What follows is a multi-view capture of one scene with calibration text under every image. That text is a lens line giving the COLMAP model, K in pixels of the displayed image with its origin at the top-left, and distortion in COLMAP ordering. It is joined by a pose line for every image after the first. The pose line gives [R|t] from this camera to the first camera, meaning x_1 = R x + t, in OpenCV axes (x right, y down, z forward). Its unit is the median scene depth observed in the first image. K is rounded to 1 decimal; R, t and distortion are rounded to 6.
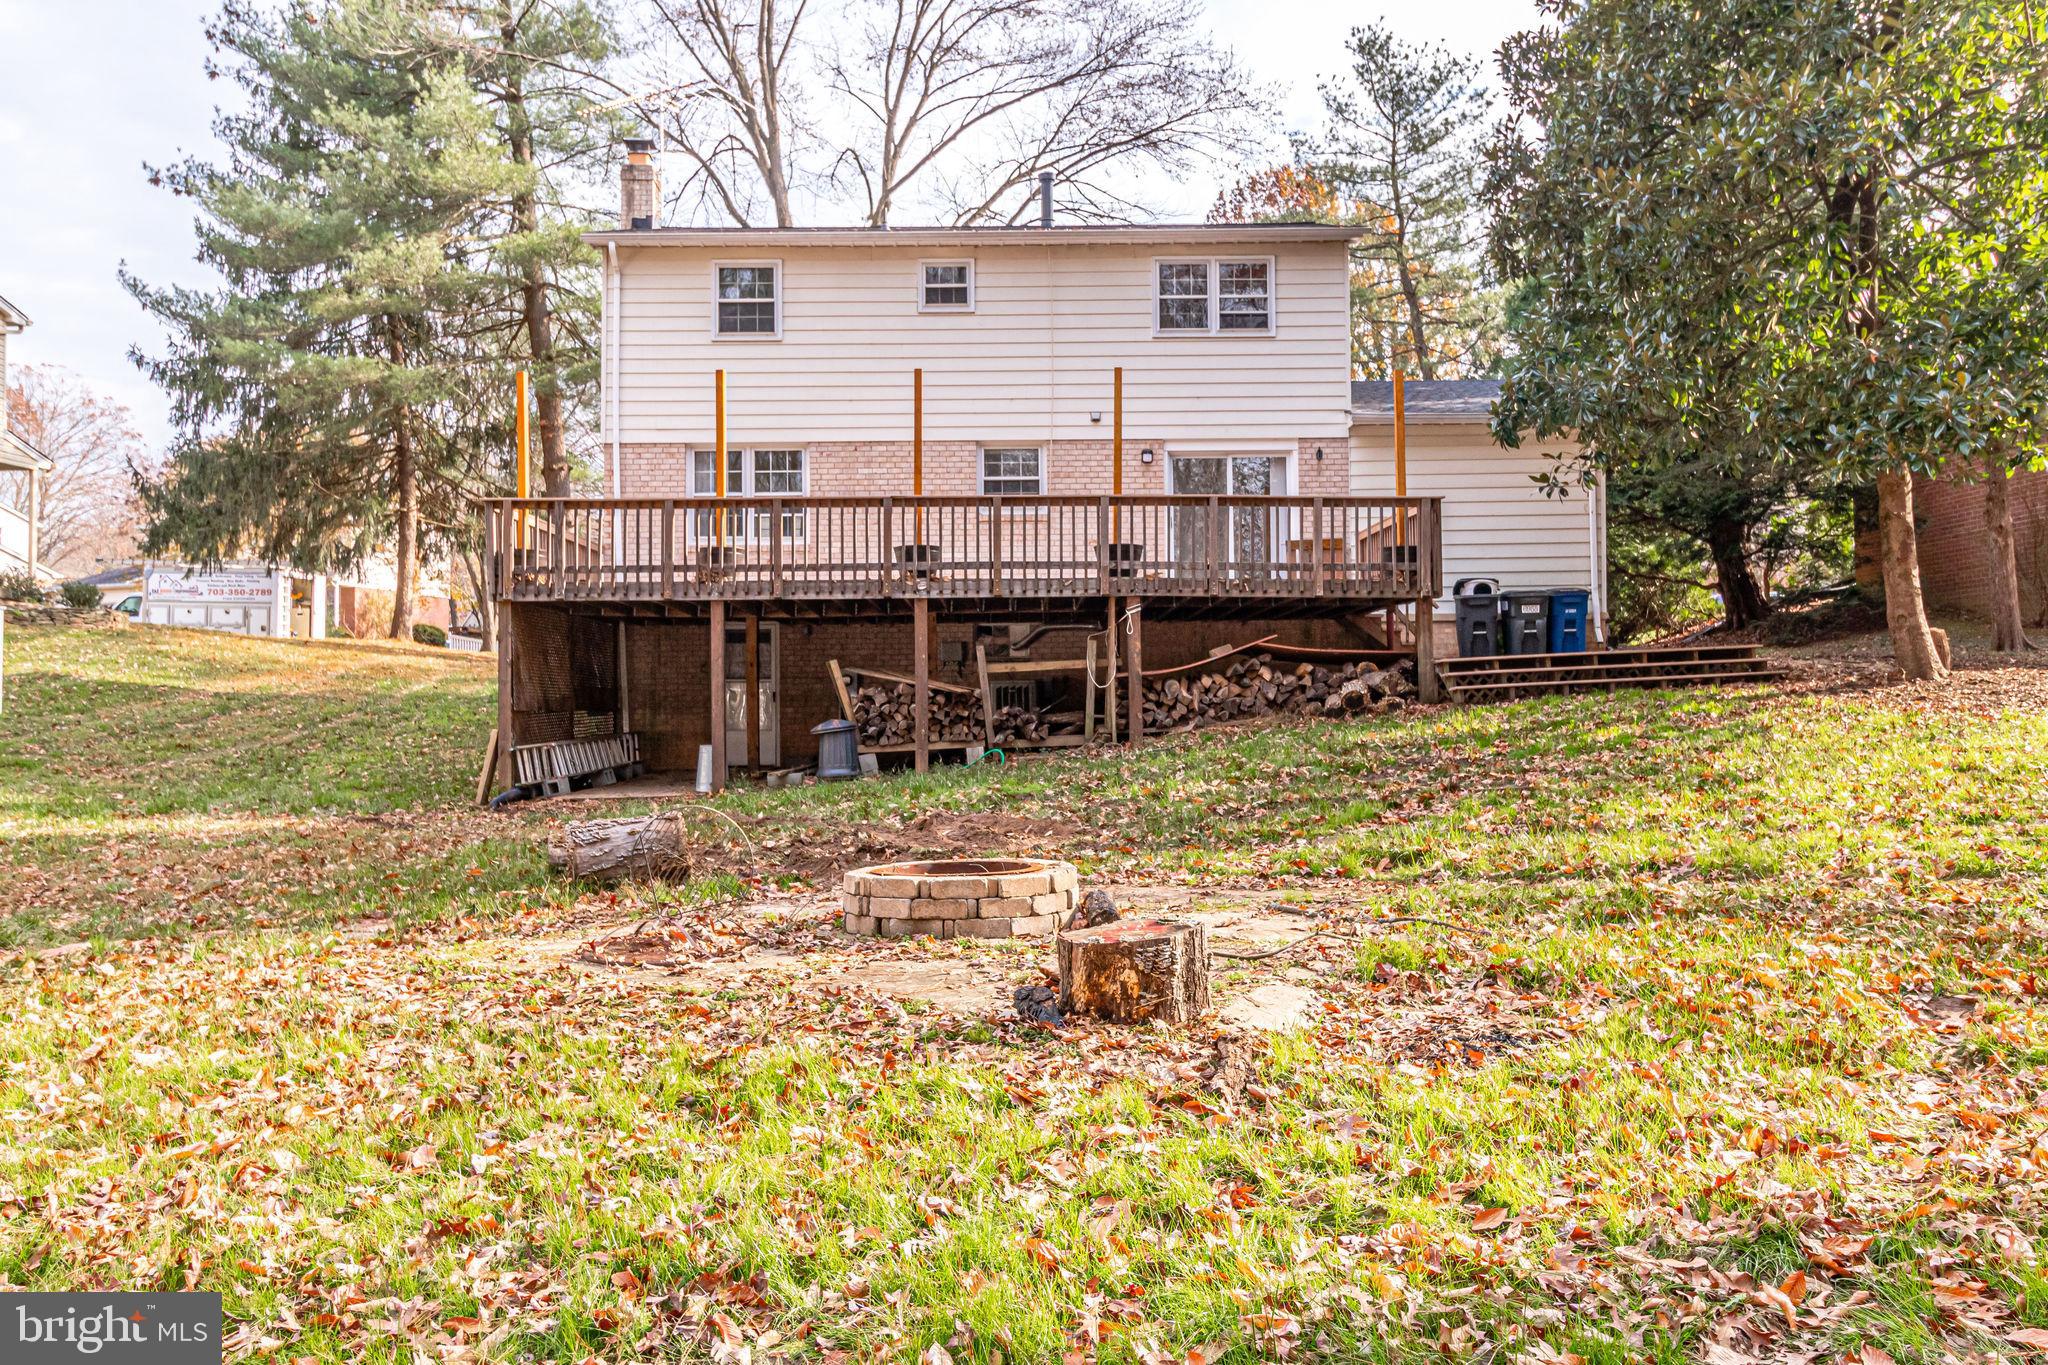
lens RADIAL K [[1621.2, 0, 1023.7], [0, 1621.2, 669.9], [0, 0, 1]] dist [-0.001458, 0.004002]
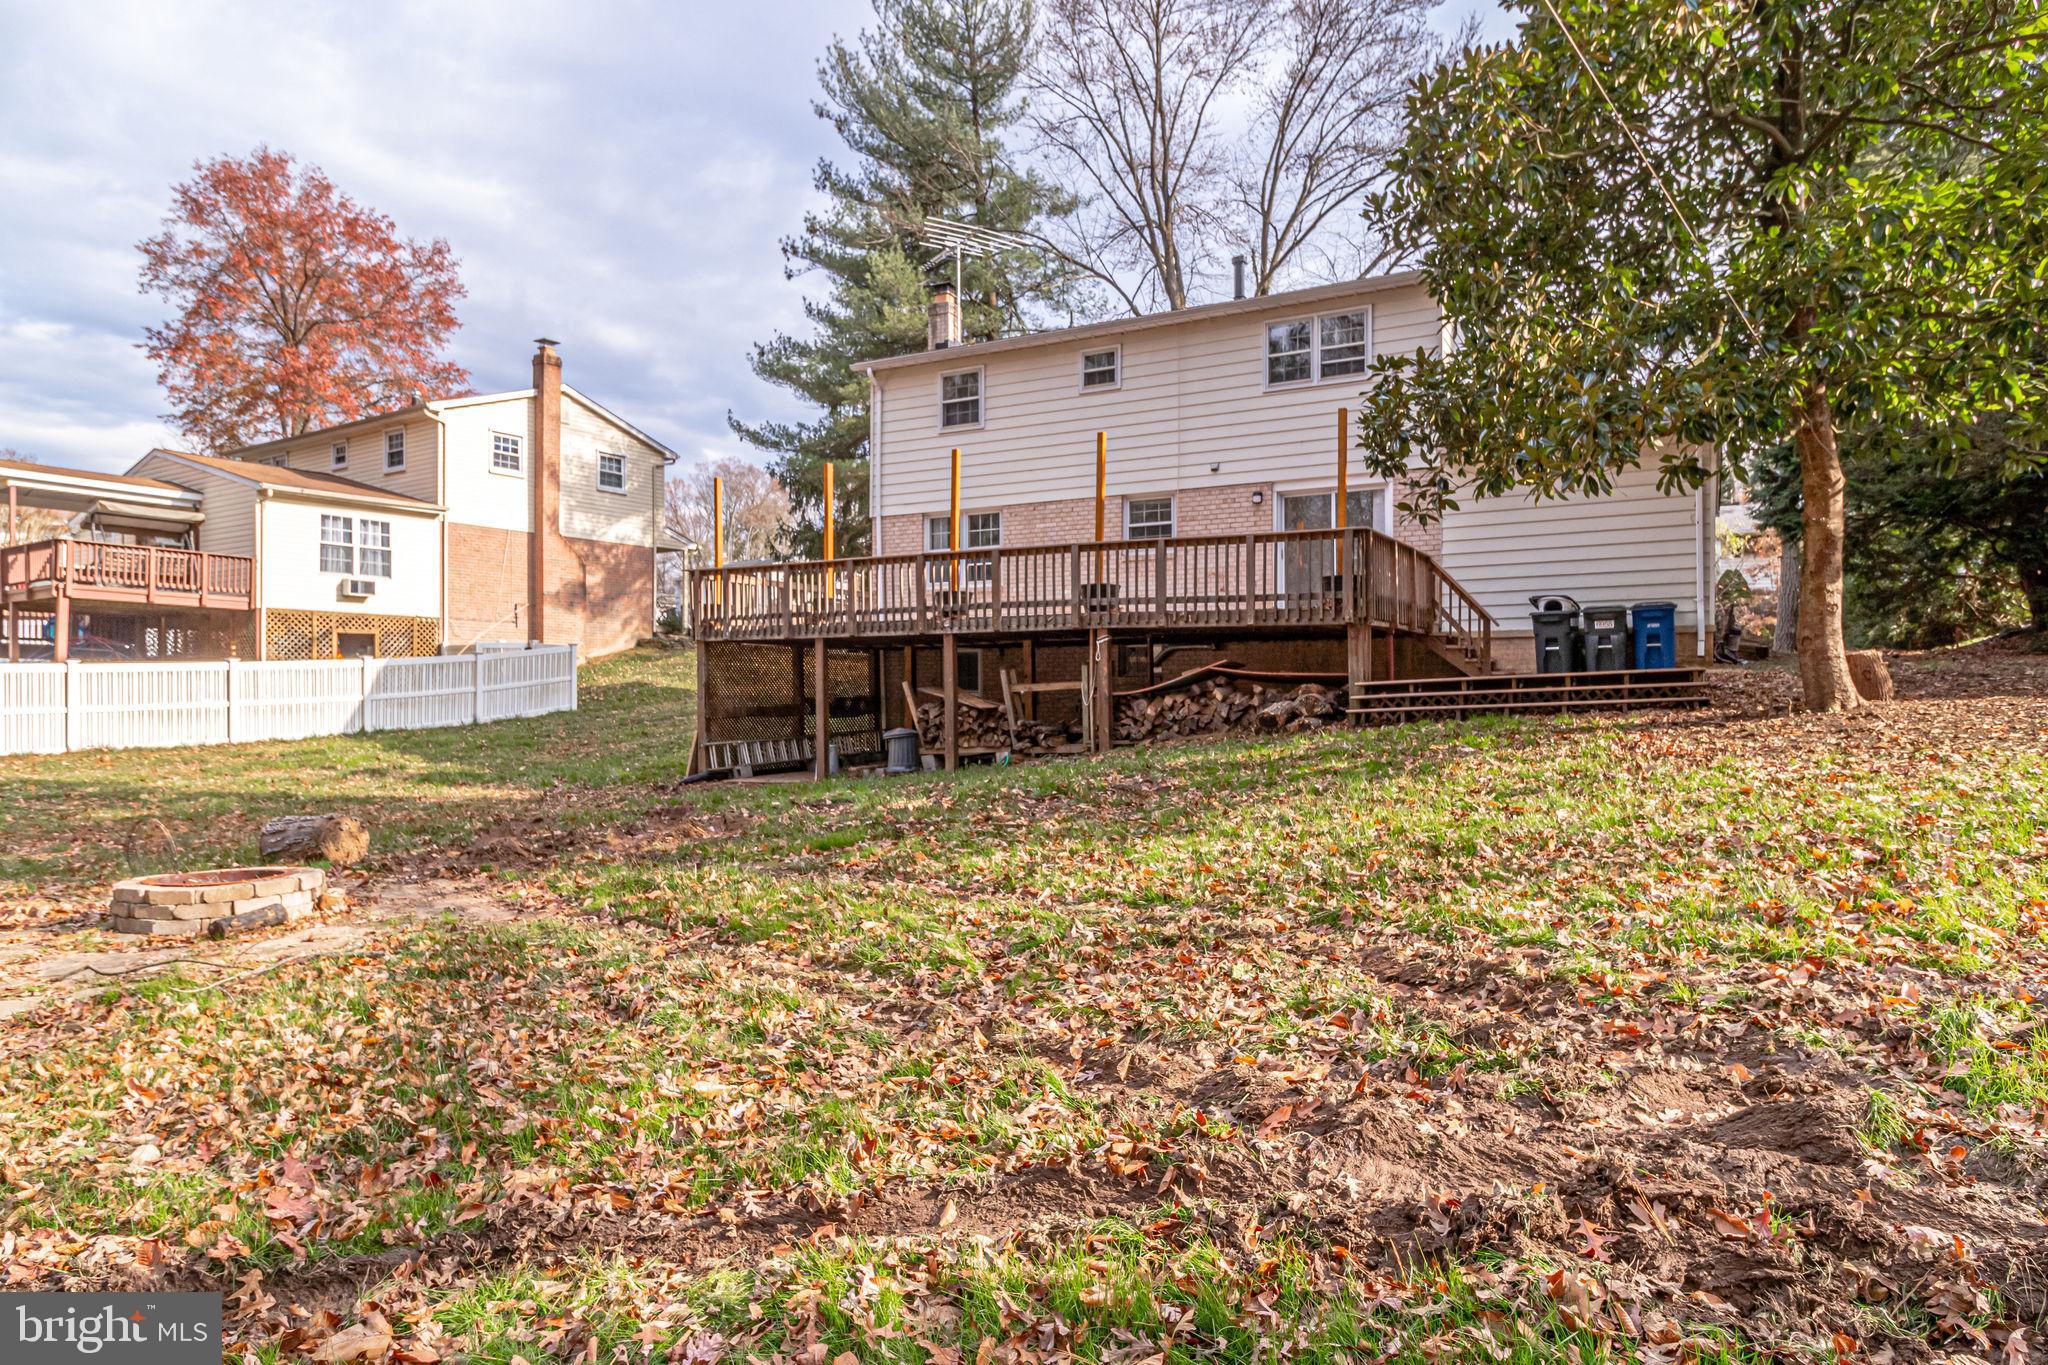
lens RADIAL K [[1247.6, 0, 1025.7], [0, 1247.6, 699.5], [0, 0, 1]] dist [-0.002274, -0.000708]
pose [[0.869401, 0.007388, -0.494051, 0.379665], [0.007905, 0.999552, 0.028857, -0.016615], [0.494043, -0.028994, 0.868954, 0.153211]]
